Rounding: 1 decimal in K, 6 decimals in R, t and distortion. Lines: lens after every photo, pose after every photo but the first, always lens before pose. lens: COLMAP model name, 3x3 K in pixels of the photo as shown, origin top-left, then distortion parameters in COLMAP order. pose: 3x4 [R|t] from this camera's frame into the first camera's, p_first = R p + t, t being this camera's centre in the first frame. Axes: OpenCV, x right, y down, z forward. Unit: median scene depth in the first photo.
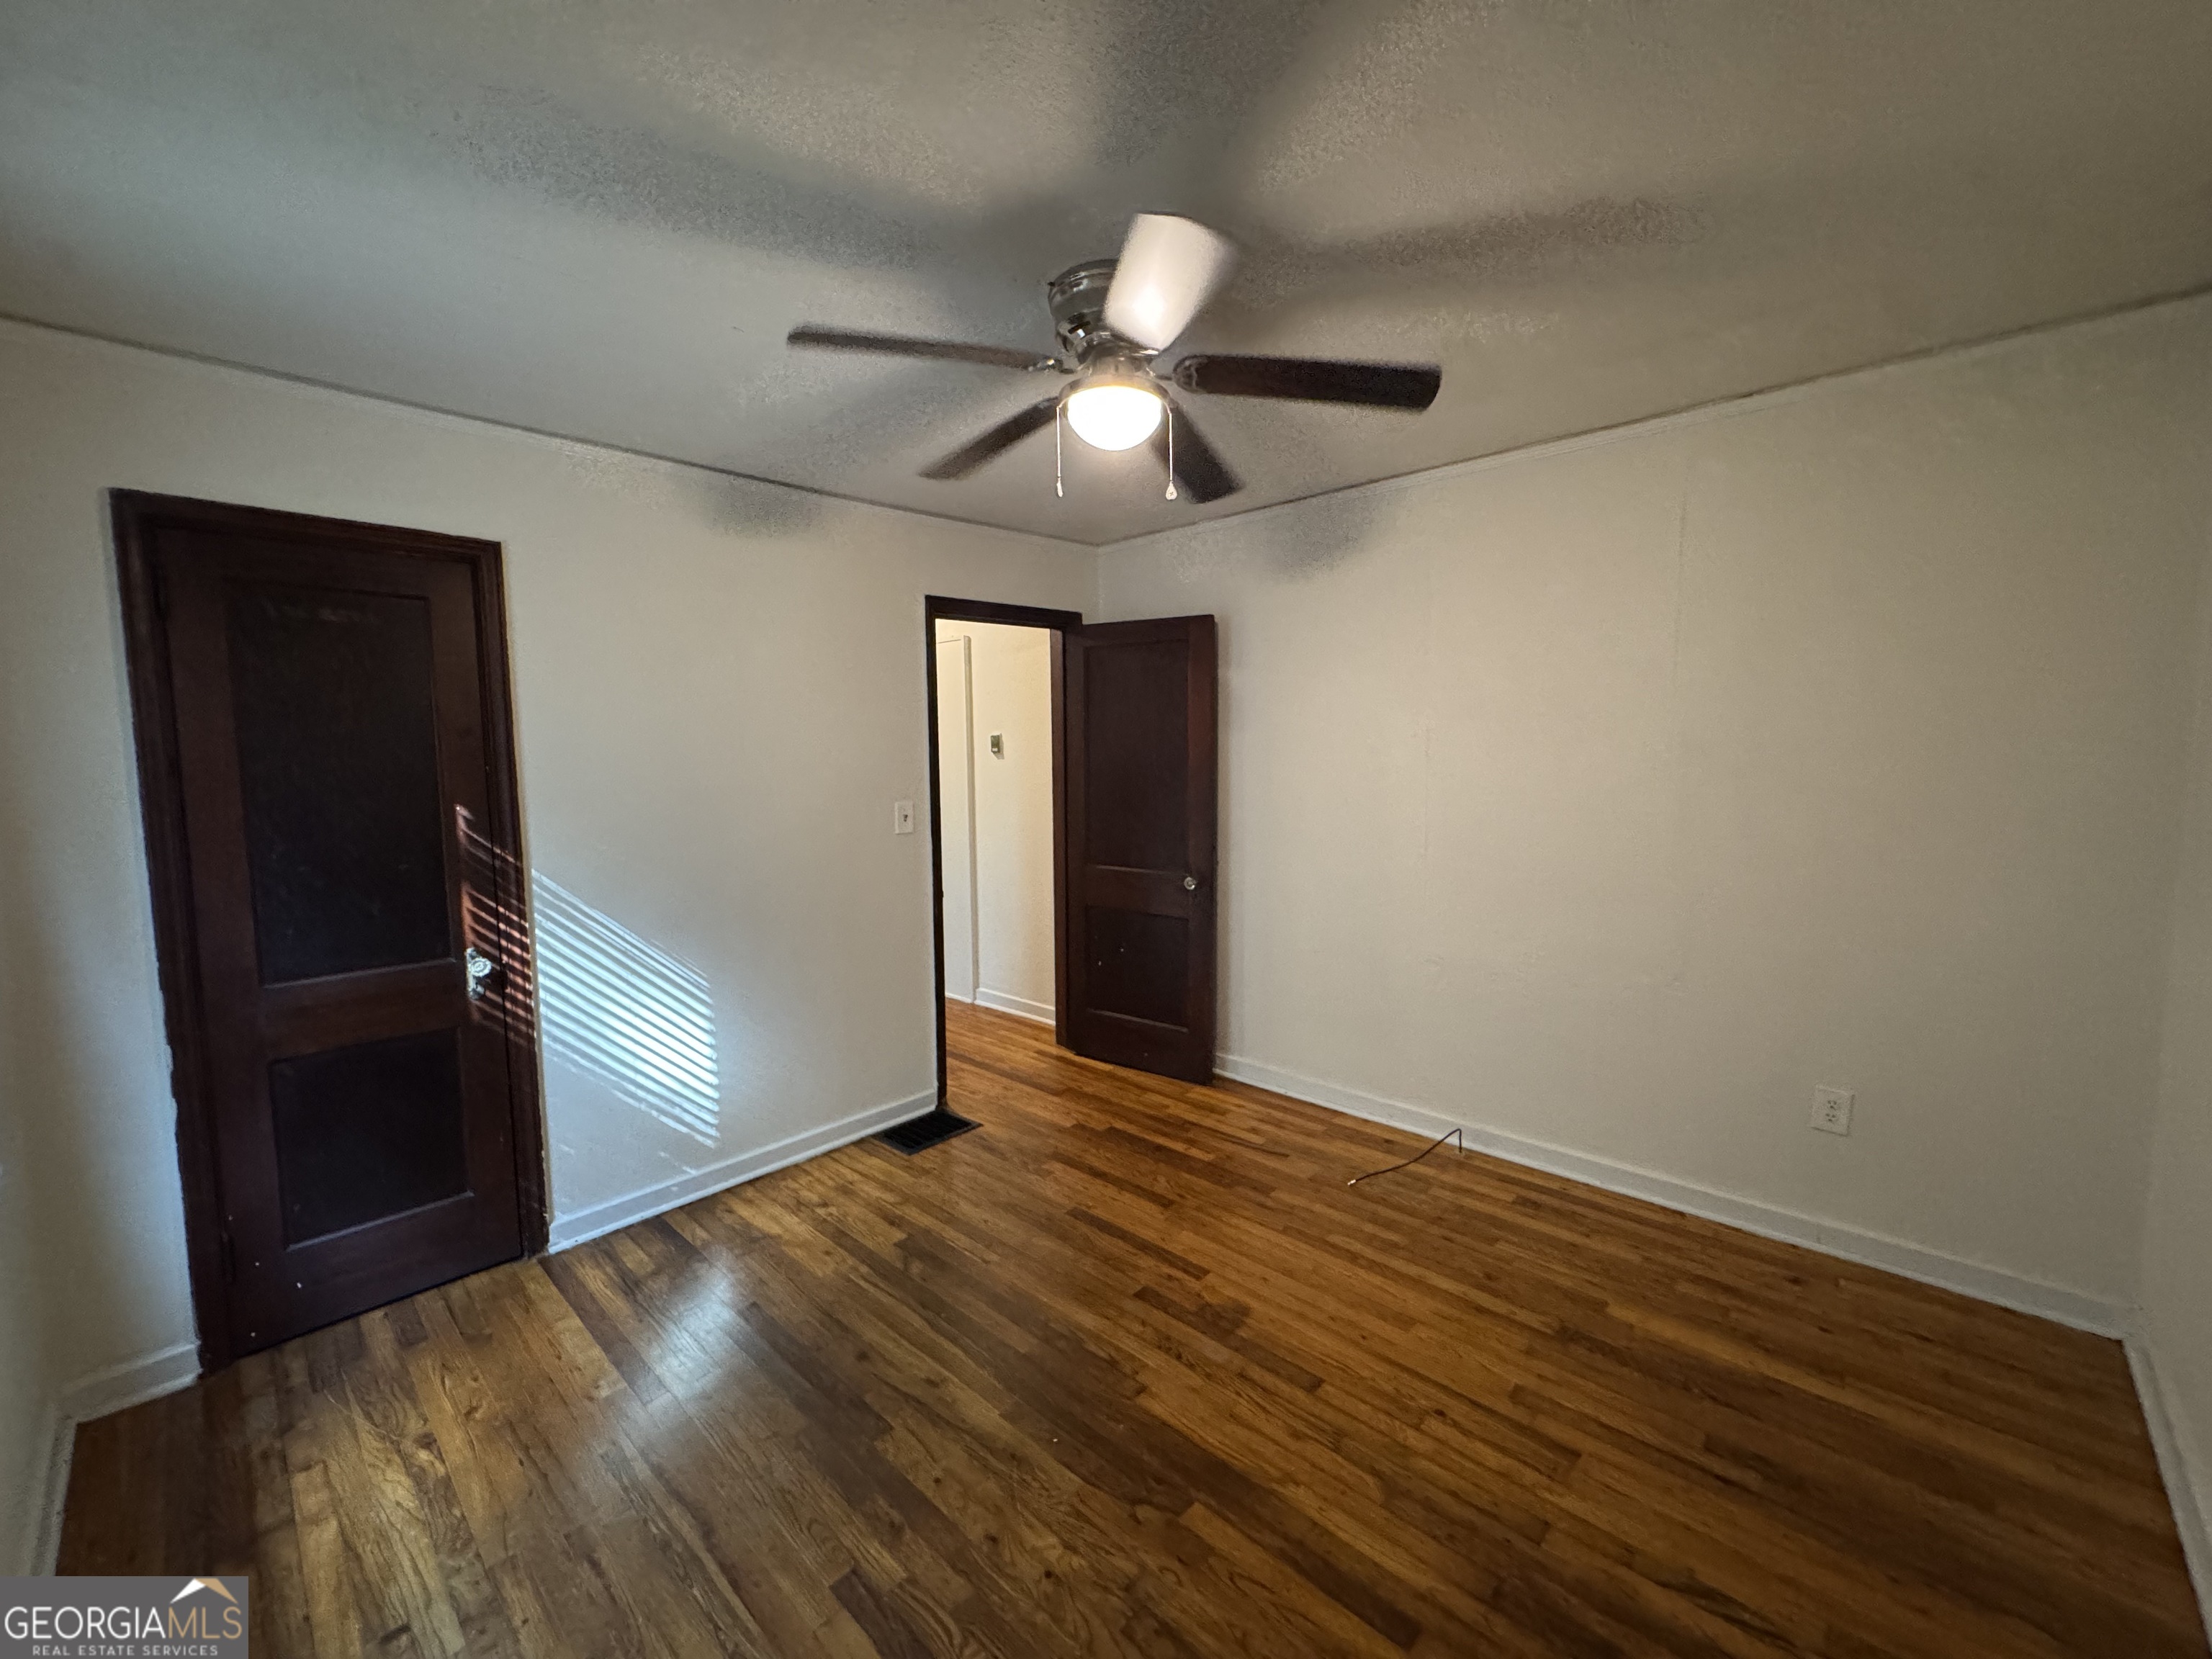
lens RADIAL K [[885.4, 0, 1102.2], [0, 885.4, 825.4], [0, 0, 1]] dist [-0.000760, 0.000972]
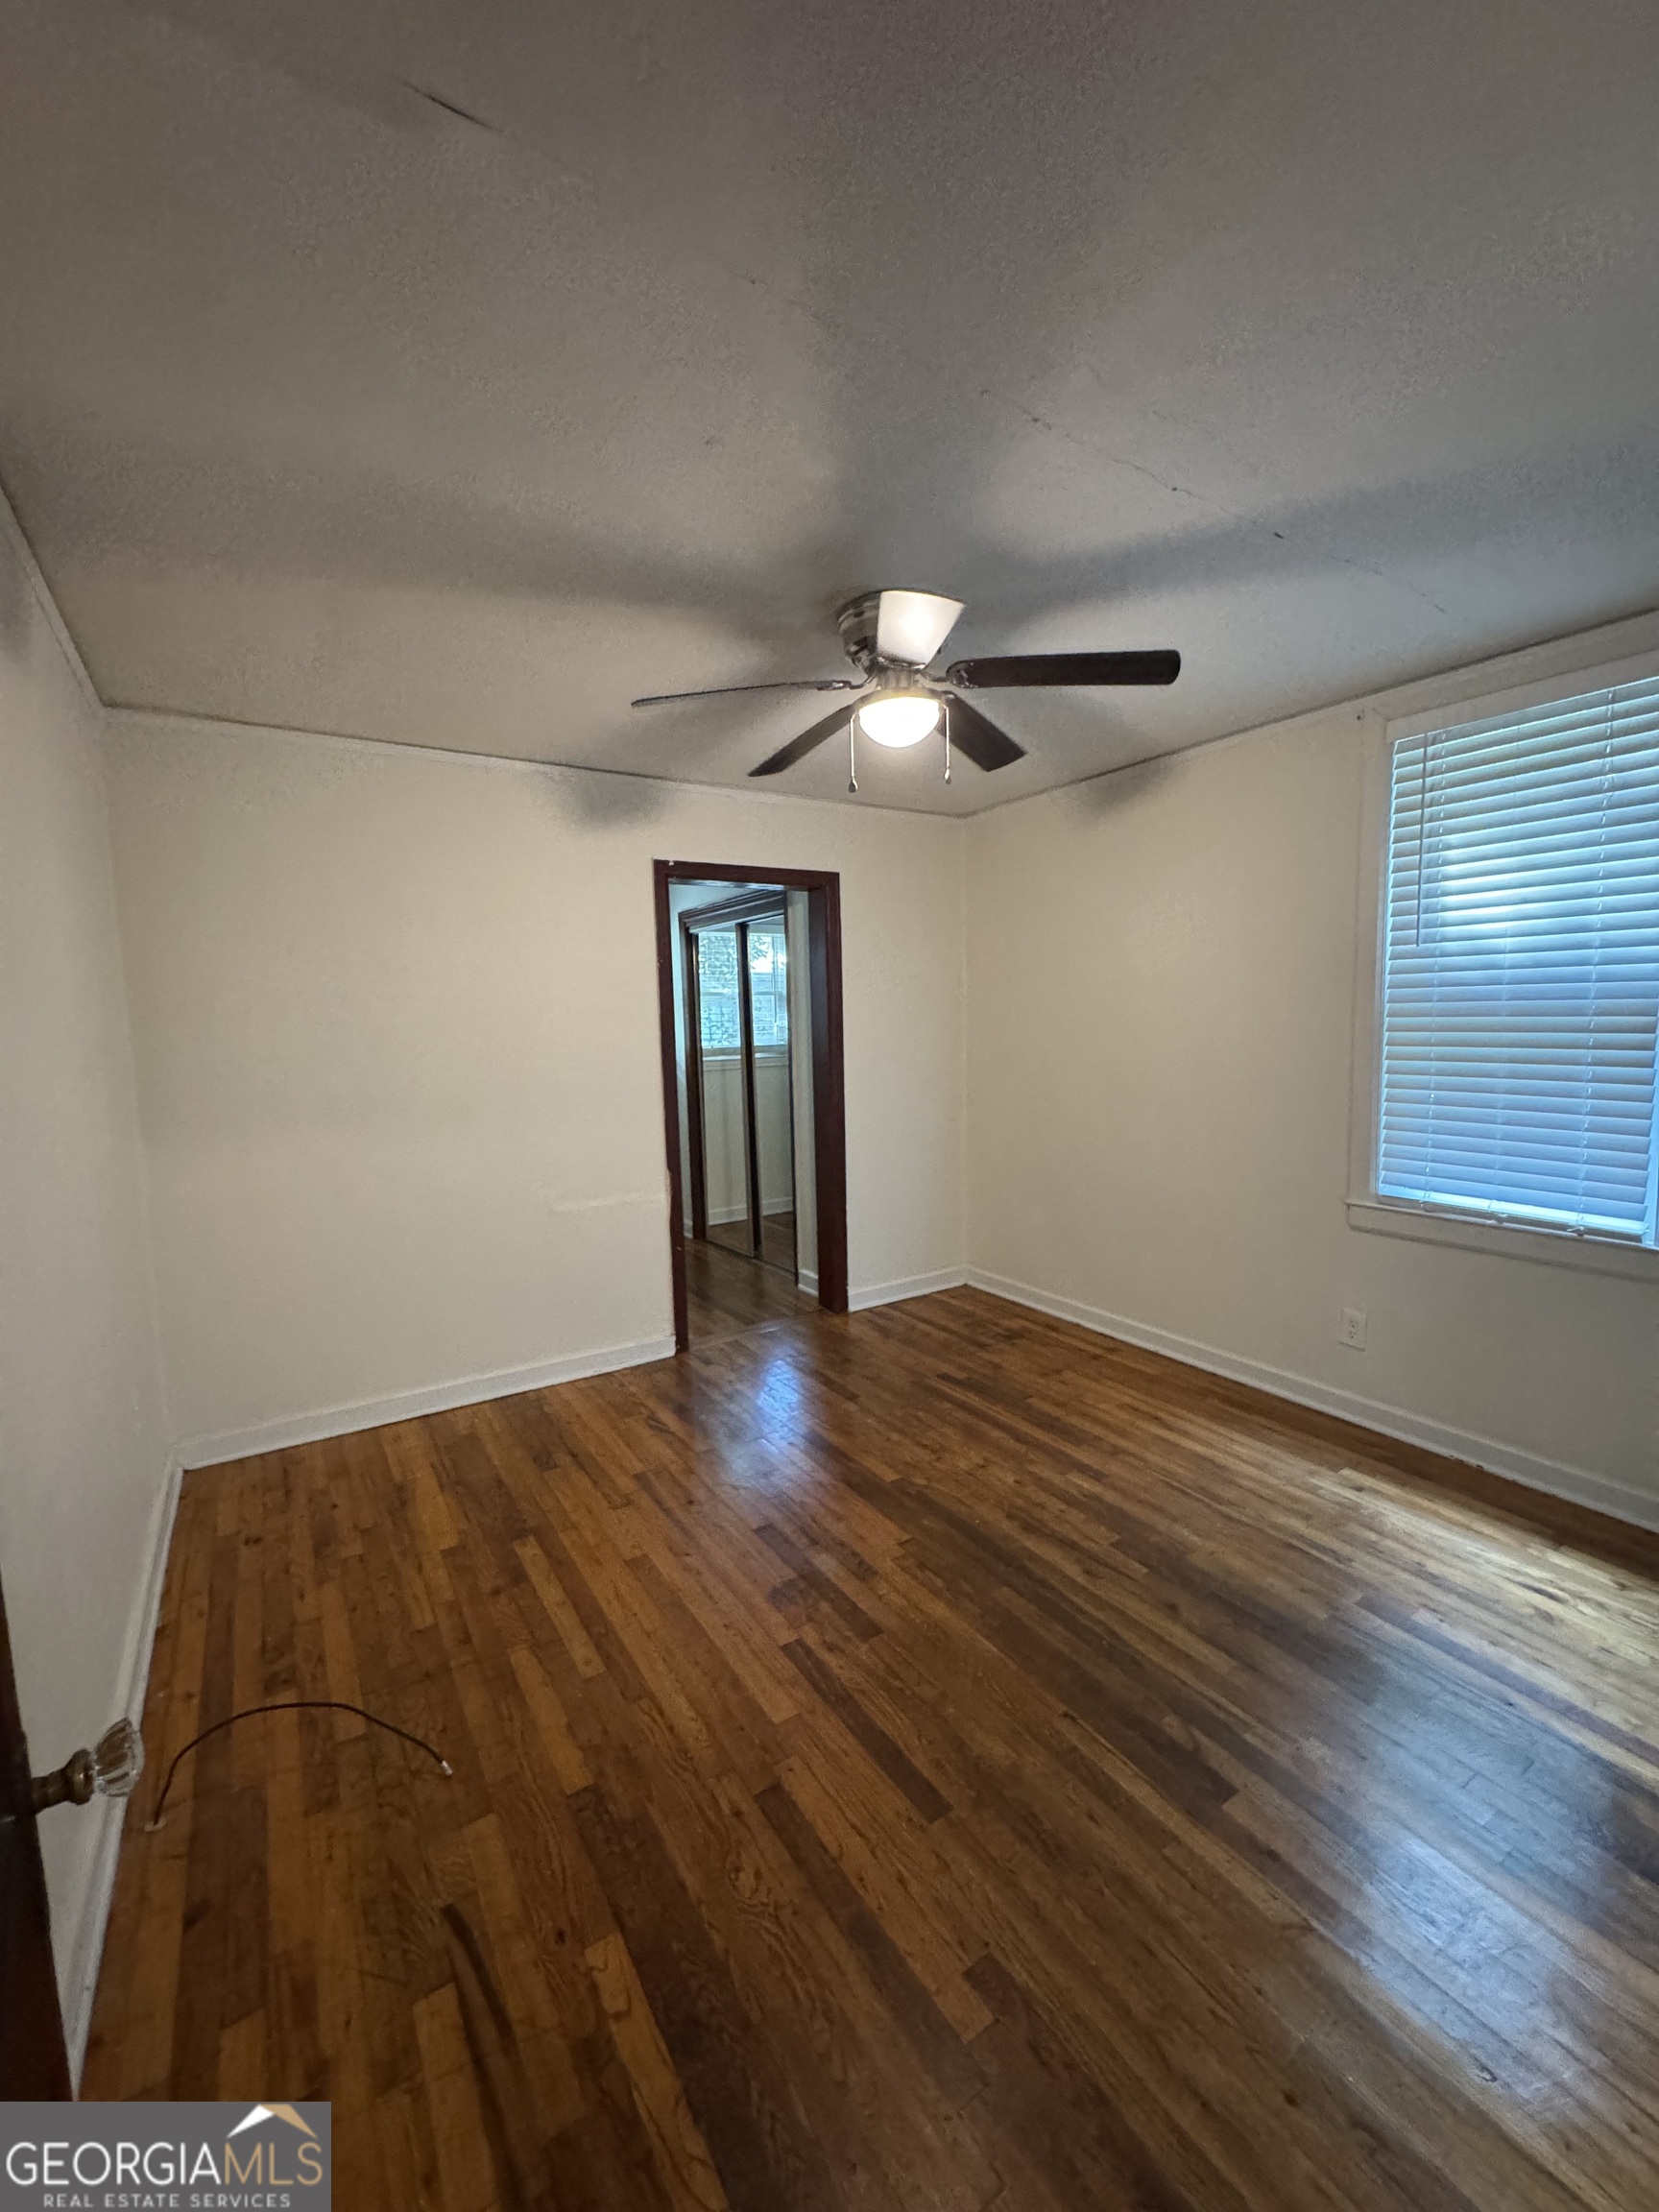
lens RADIAL K [[885.4, 0, 829.5], [0, 885.4, 1106.0], [0, 0, 1]] dist [-0.000760, 0.000972]
pose [[-0.971450, 0.014421, 0.236807, -0.121671], [0.057281, 0.982878, 0.175127, -0.126361], [-0.230227, 0.183692, -0.955643, 1.668346]]
